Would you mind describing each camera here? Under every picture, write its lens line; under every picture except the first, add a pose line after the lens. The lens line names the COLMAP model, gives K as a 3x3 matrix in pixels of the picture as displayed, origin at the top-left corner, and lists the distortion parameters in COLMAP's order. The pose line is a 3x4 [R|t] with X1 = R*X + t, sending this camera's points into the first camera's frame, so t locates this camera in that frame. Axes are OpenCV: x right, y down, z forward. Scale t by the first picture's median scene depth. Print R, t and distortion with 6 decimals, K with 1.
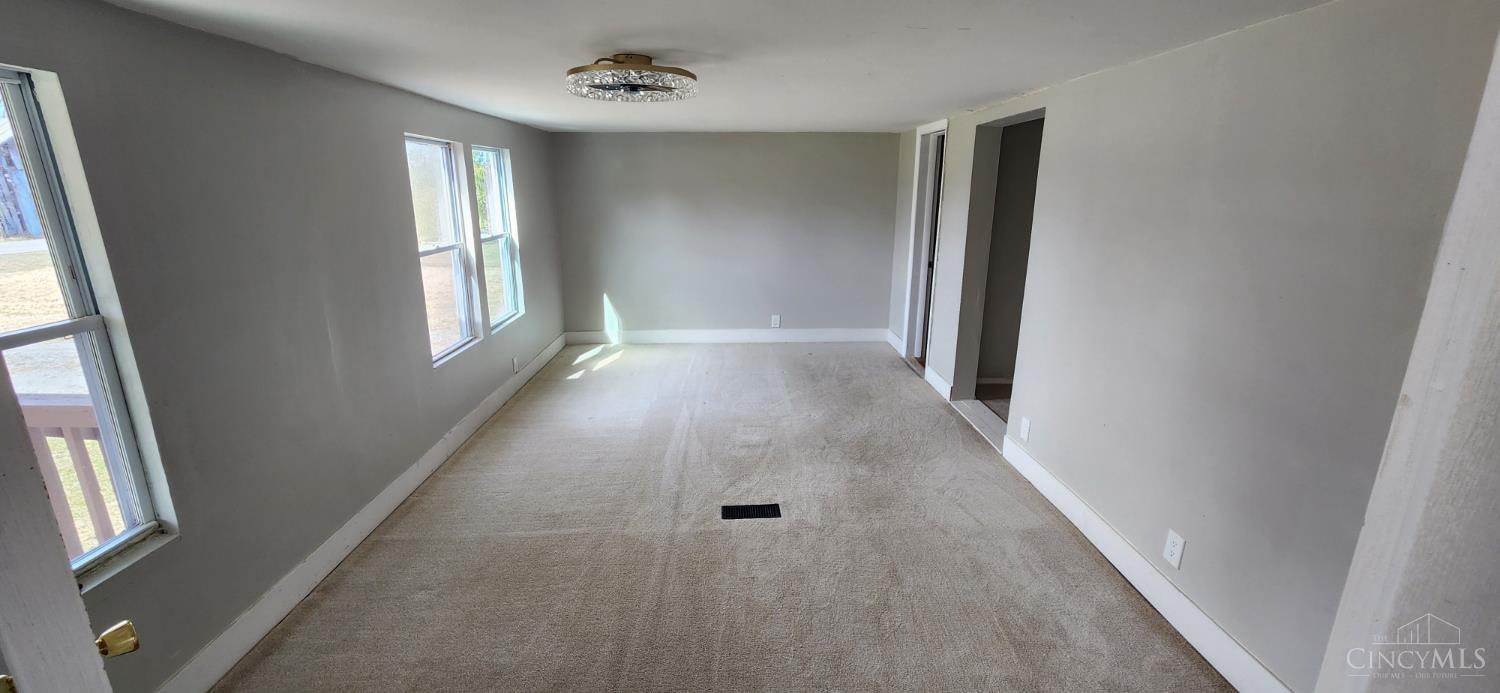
lens RADIAL K [[601.4, 0, 728.0], [0, 601.4, 343.2], [0, 0, 1]] dist [0.000178, 0.000027]
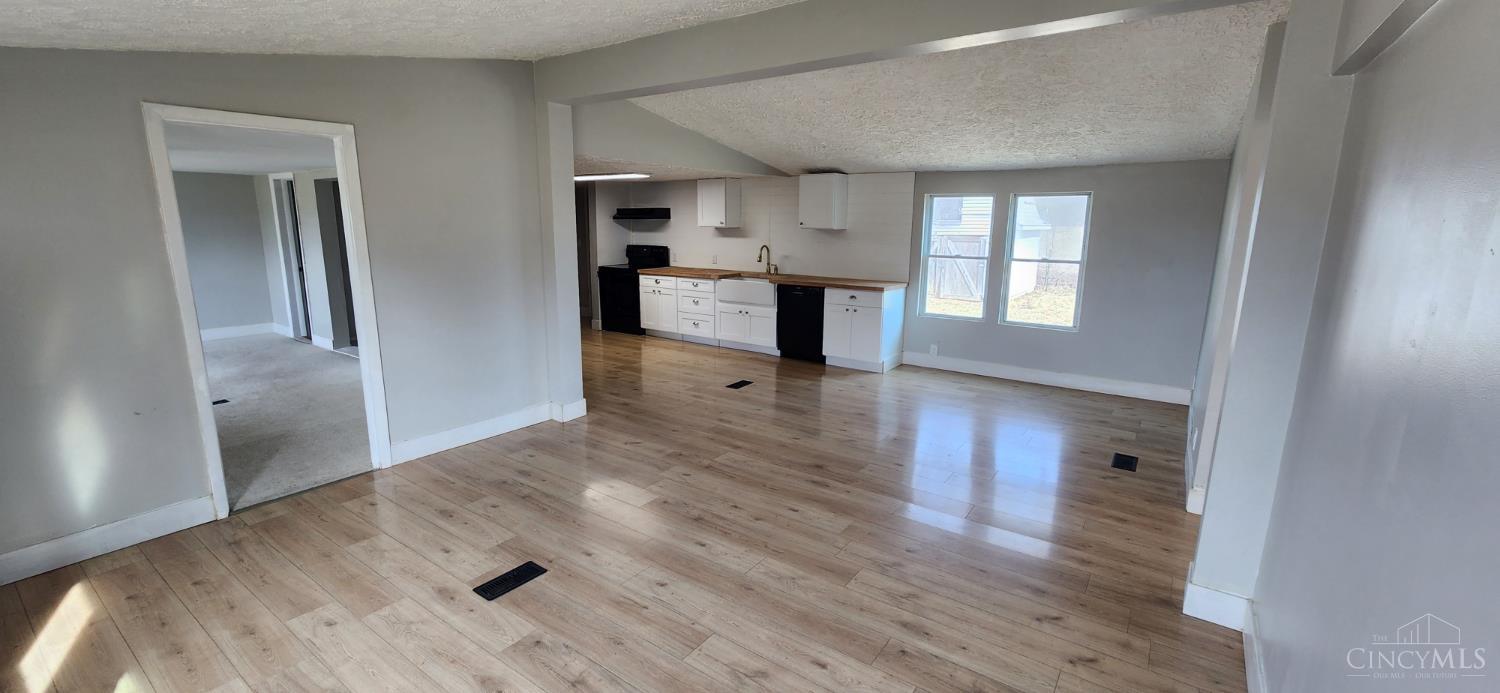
lens RADIAL K [[613.3, 0, 751.4], [0, 613.3, 340.0], [0, 0, 1]] dist [0.001237, 0.000082]
pose [[0.578229, -0.145821, 0.802737, -0.264917], [0.187831, 0.981262, 0.042952, 0.192977], [-0.793959, 0.125943, 0.594784, -0.771030]]
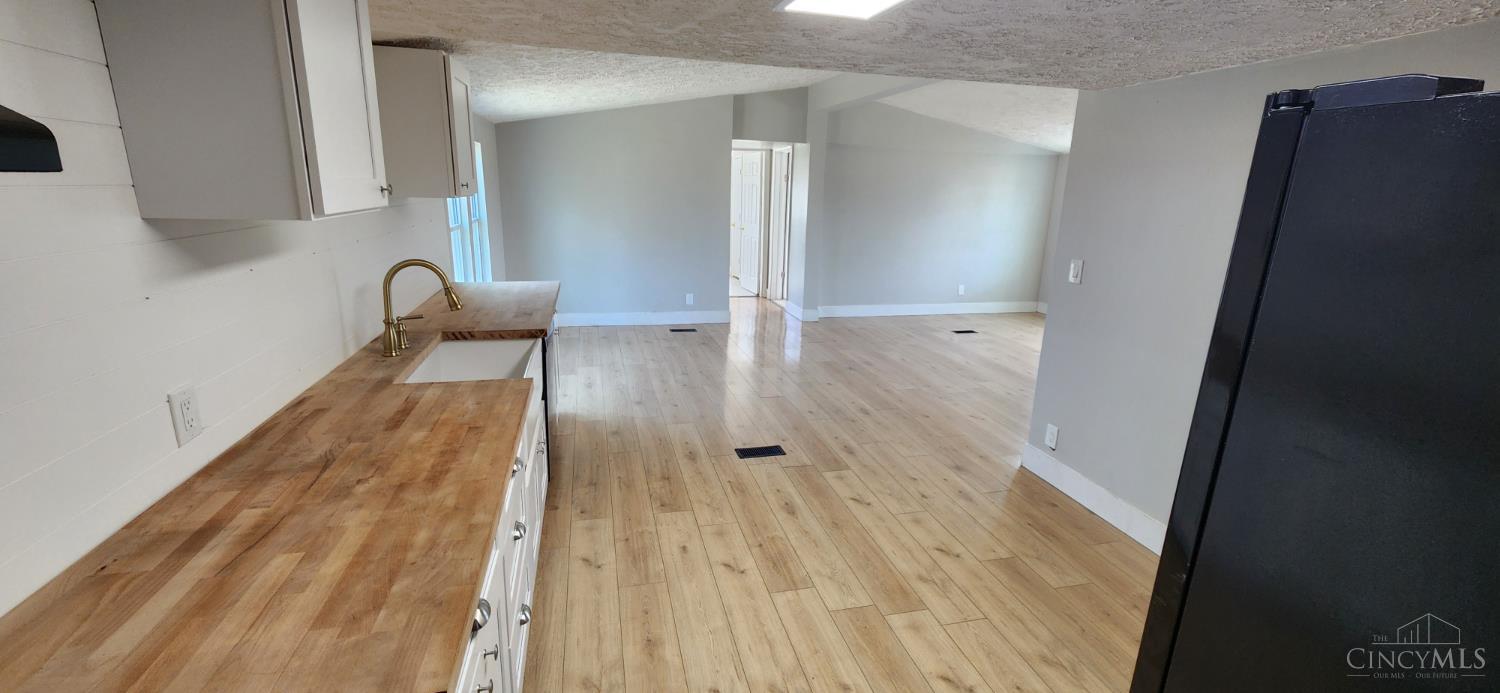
lens RADIAL K [[613.3, 0, 751.4], [0, 613.3, 340.0], [0, 0, 1]] dist [0.001237, 0.000082]
pose [[-0.968069, 0.040990, -0.247309, 0.871434], [-0.083090, 0.878305, 0.470824, -0.149704], [0.236512, 0.476340, -0.846855, 0.550262]]
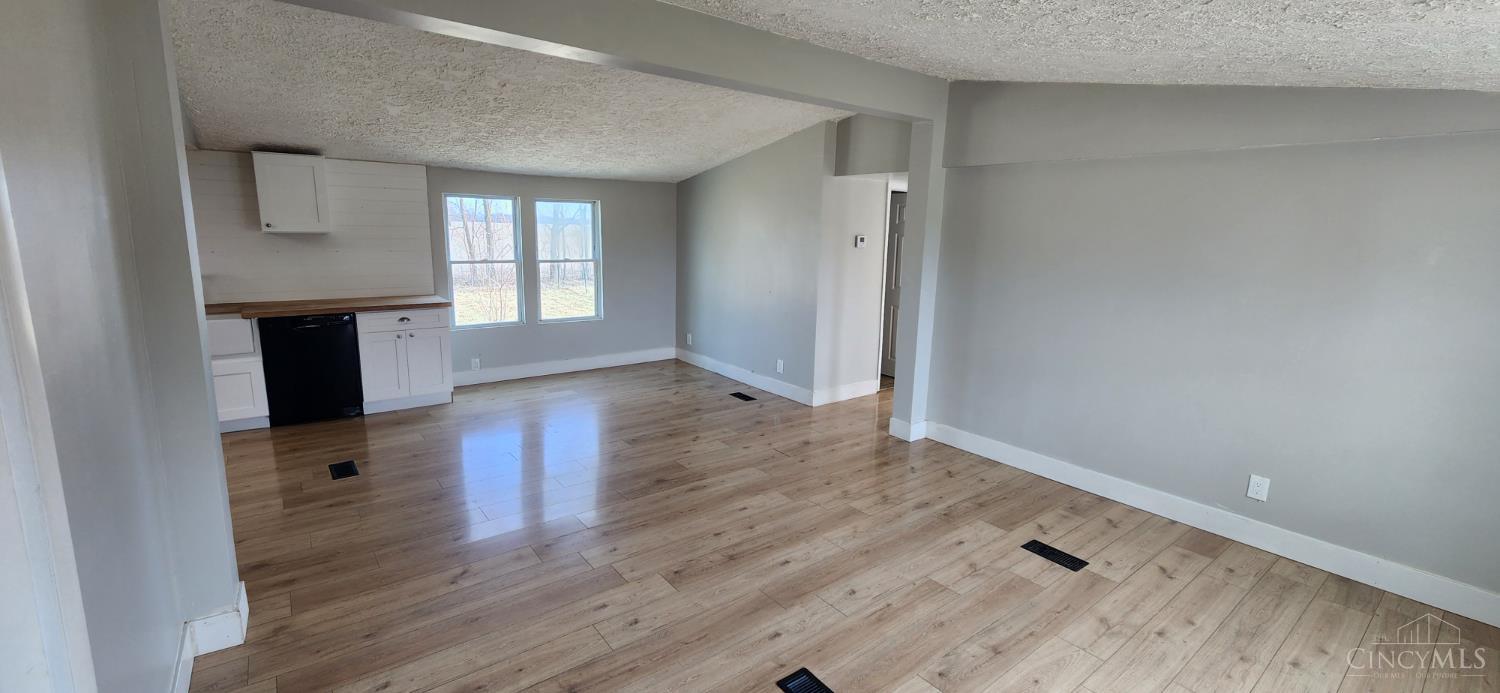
lens RADIAL K [[613.3, 0, 751.4], [0, 613.3, 340.0], [0, 0, 1]] dist [0.001237, 0.000082]
pose [[-0.611591, -0.148242, 0.777162, -0.246764], [0.178013, 0.931319, 0.317735, 0.006961], [-0.770888, 0.332669, -0.543198, -0.052005]]
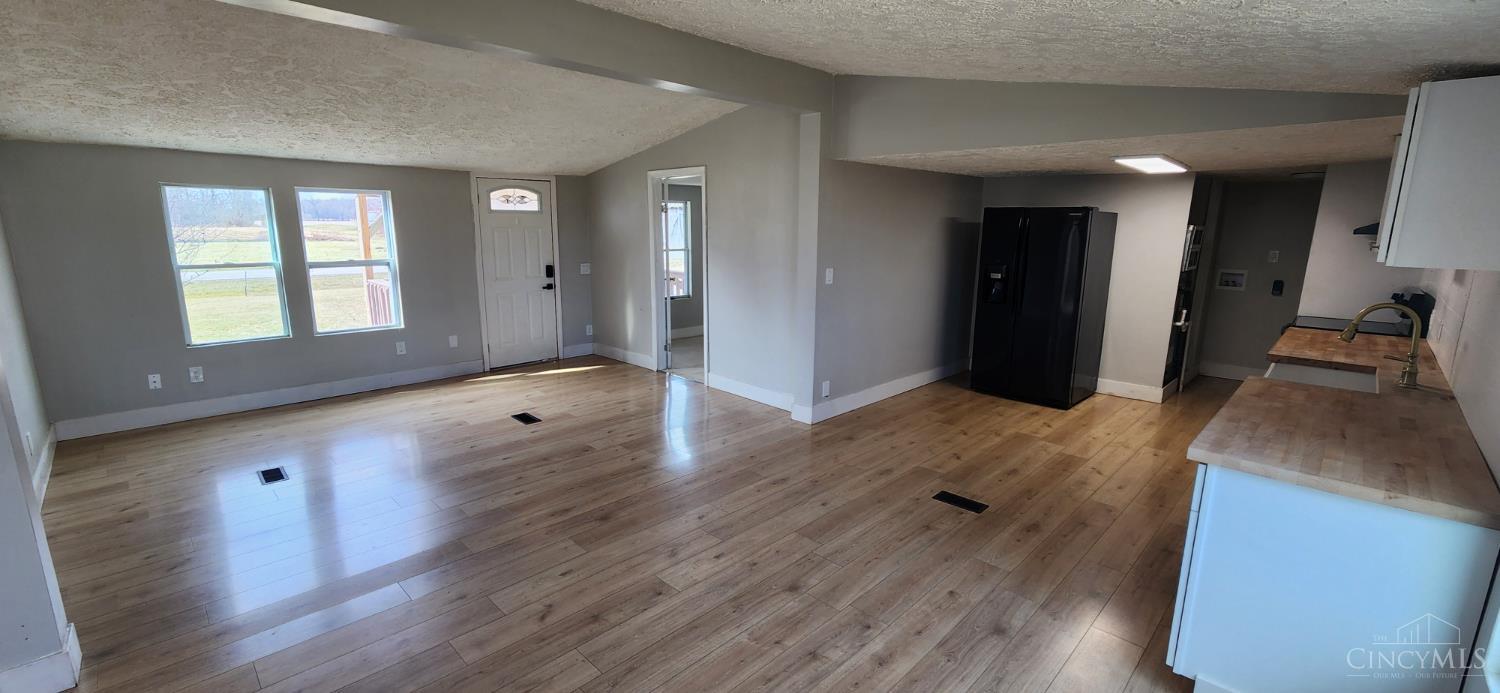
lens RADIAL K [[613.3, 0, 751.4], [0, 613.3, 340.0], [0, 0, 1]] dist [0.001237, 0.000082]
pose [[0.709500, 0.150258, -0.688500, 0.976470], [-0.190326, 0.981554, 0.018083, 0.171348], [0.678517, 0.118210, 0.725011, -0.741139]]
